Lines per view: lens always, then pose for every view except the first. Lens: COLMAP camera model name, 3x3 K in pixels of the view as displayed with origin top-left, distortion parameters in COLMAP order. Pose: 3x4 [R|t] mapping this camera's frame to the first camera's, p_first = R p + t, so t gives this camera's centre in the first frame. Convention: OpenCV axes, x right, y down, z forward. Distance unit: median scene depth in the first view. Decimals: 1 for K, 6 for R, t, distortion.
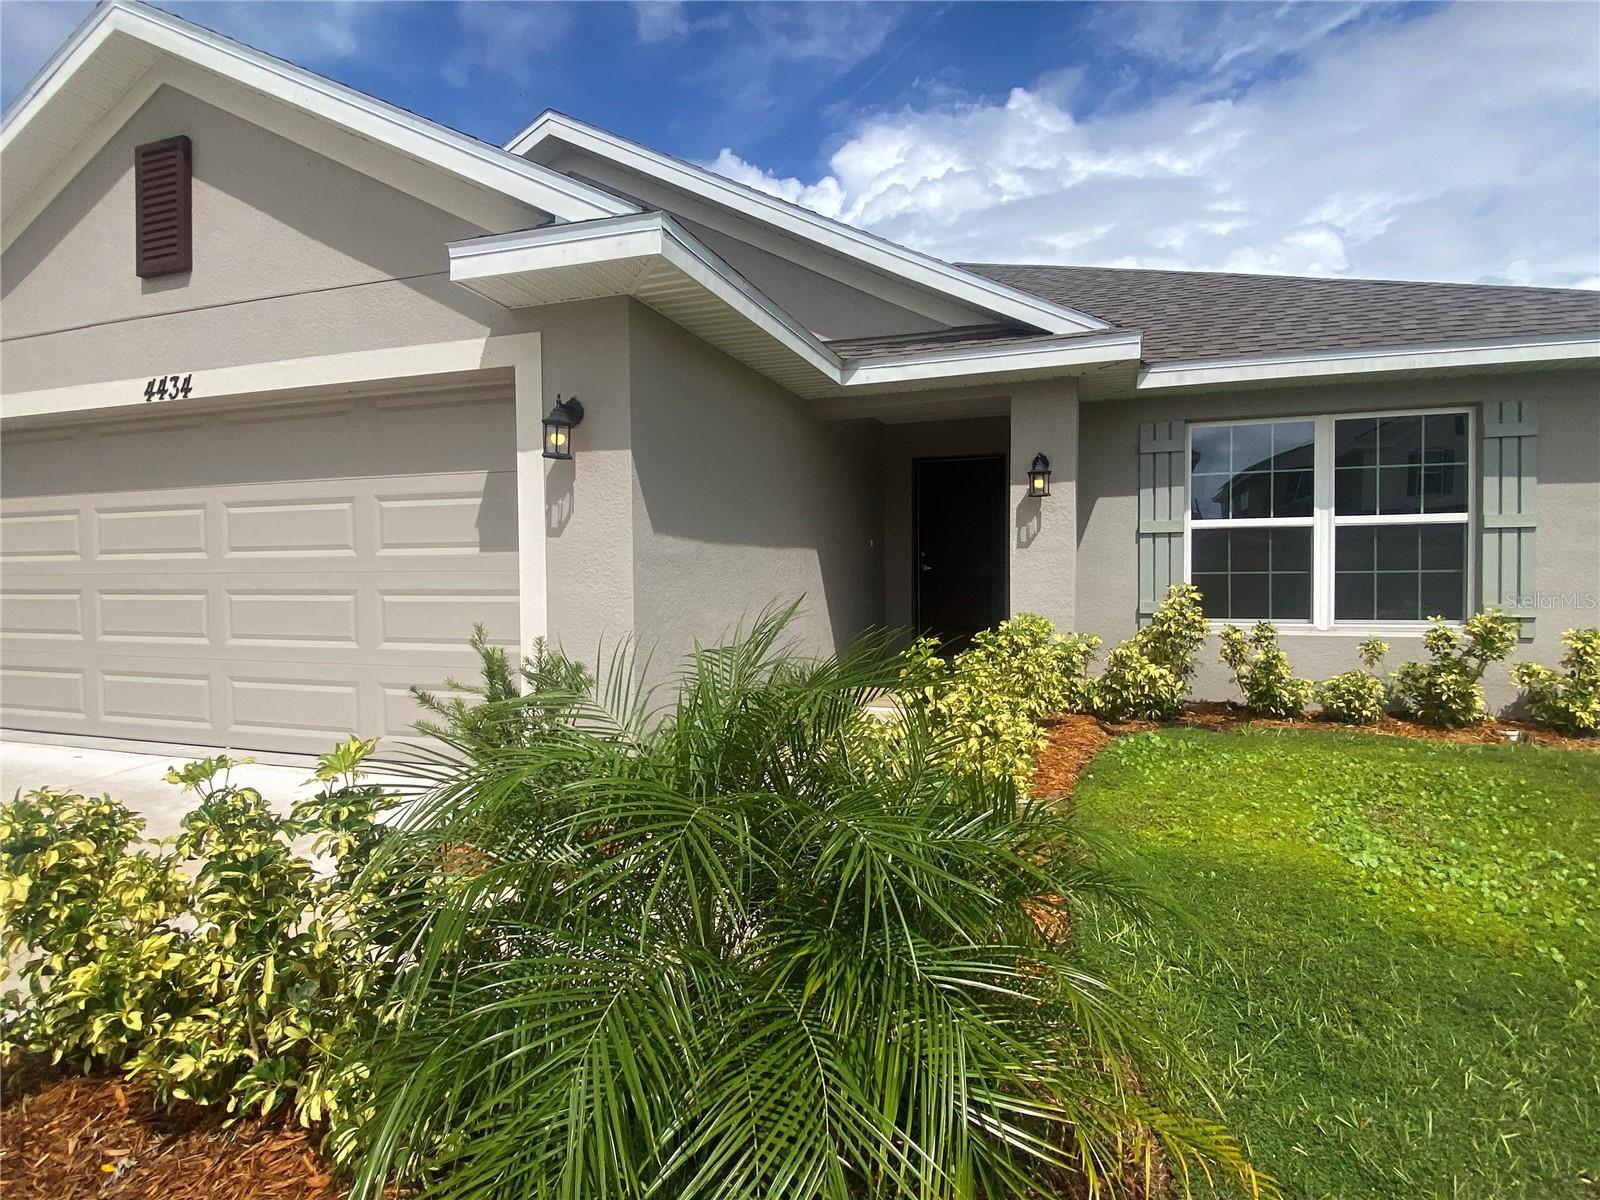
lens RADIAL K [[857.3, 0, 801.6], [0, 857.3, 593.9], [0, 0, 1]] dist [0.025746, -0.029684]
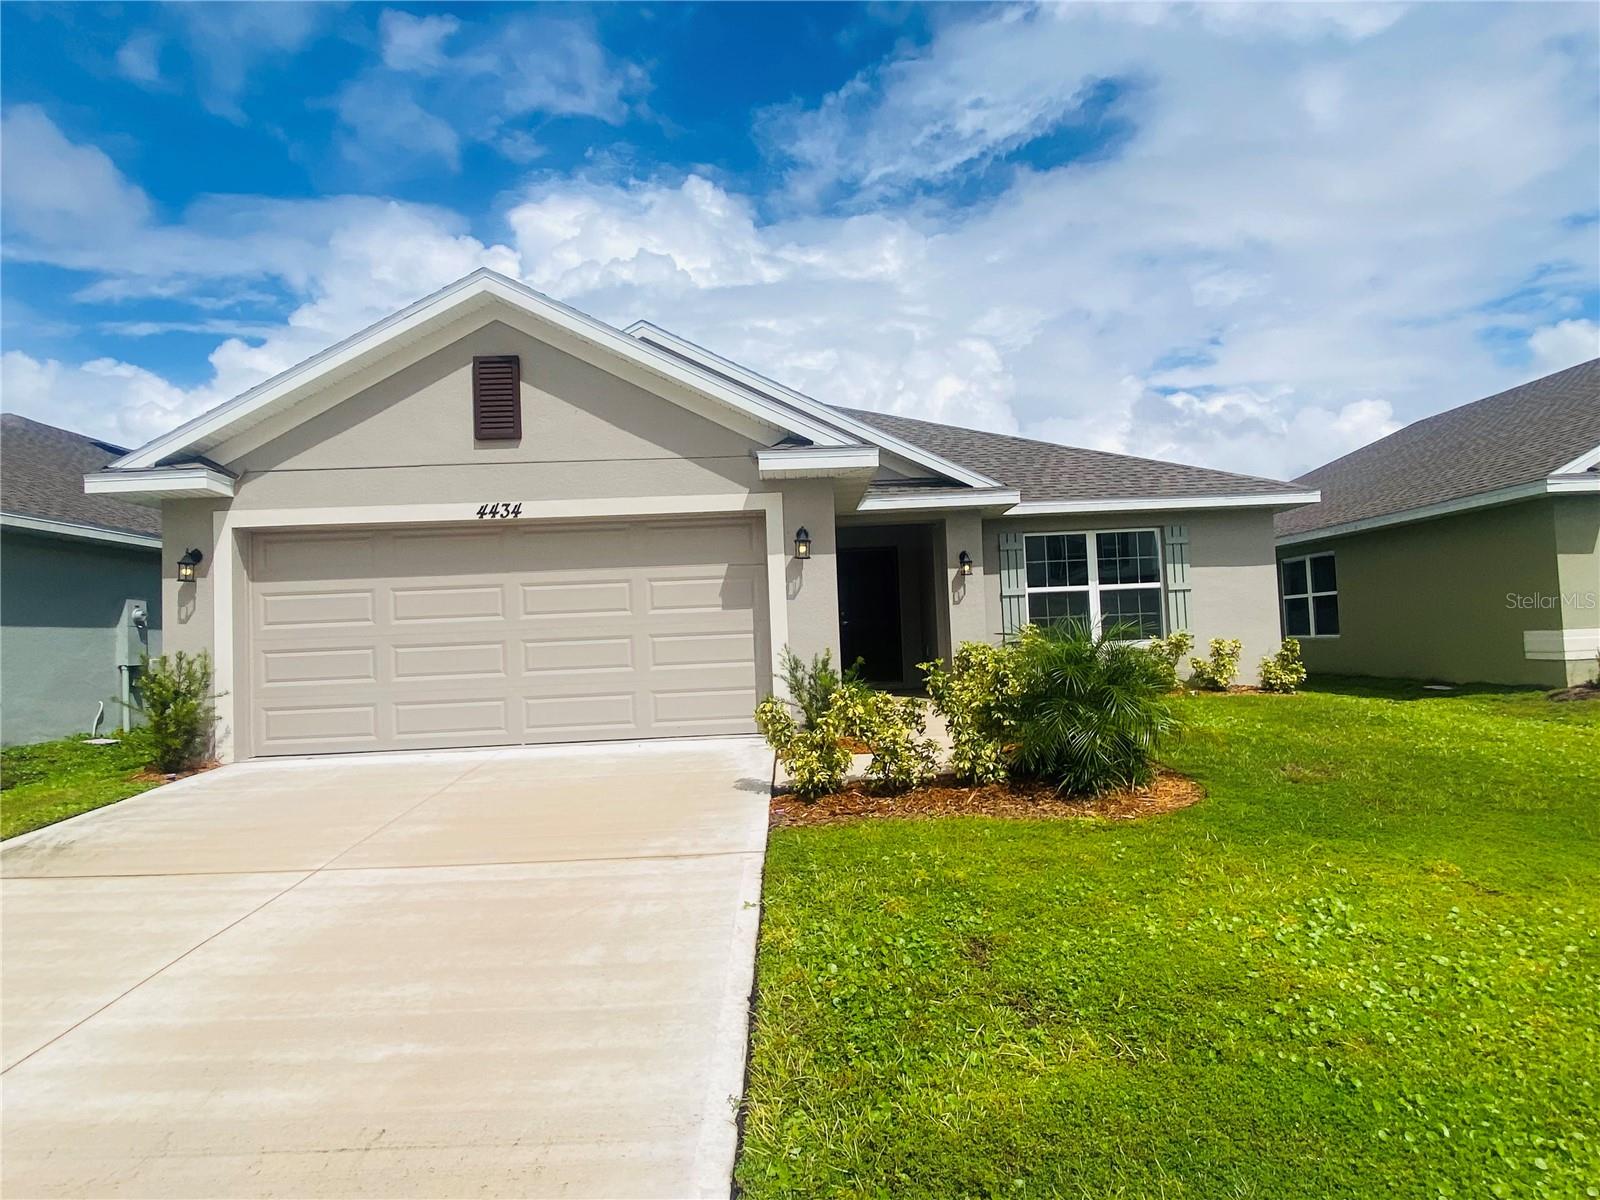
lens RADIAL K [[893.4, 0, 804.4], [0, 893.4, 595.6], [0, 0, 1]] dist [0.081185, -0.071876]
pose [[0.936427, -0.014063, 0.350581, -0.689512], [0.042612, 0.996358, -0.073852, 0.050924], [-0.348266, 0.084096, 0.933616, -0.613611]]
